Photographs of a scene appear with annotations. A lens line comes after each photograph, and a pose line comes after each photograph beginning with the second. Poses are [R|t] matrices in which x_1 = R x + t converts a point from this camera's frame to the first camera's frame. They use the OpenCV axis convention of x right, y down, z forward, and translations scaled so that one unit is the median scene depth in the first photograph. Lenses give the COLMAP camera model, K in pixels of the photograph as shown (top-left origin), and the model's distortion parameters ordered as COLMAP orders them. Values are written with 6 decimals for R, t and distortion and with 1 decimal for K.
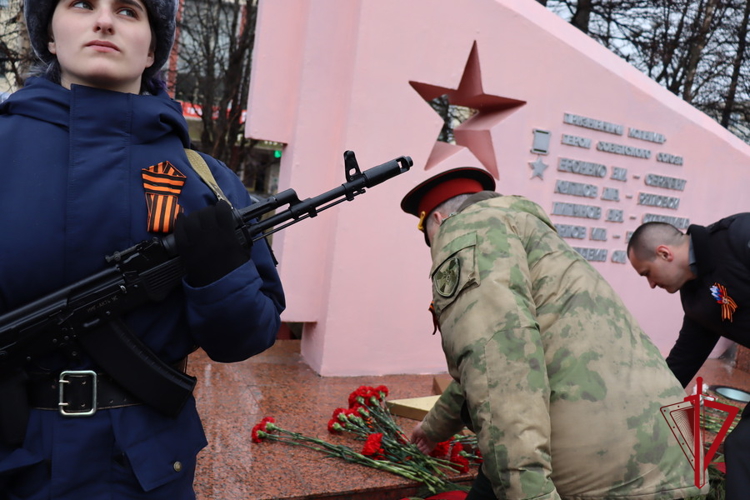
lens RADIAL K [[612.6, 0, 371.4], [0, 612.6, 254.5], [0, 0, 1]] dist [-0.126107, 0.061318]
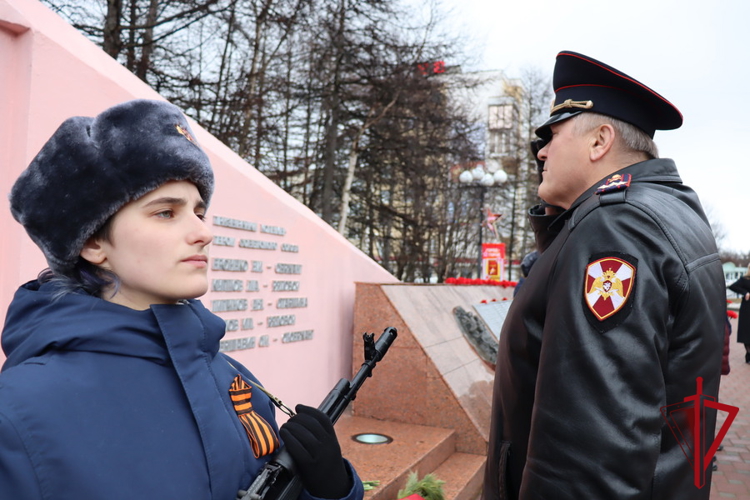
lens RADIAL K [[612.6, 0, 372.9], [0, 612.6, 247.6], [0, 0, 1]] dist [-0.126107, 0.061318]
pose [[0.725225, -0.061885, 0.685725, -0.198463], [0.148101, 0.986660, -0.067588, -0.061949], [-0.672395, 0.150573, 0.724716, 0.041662]]
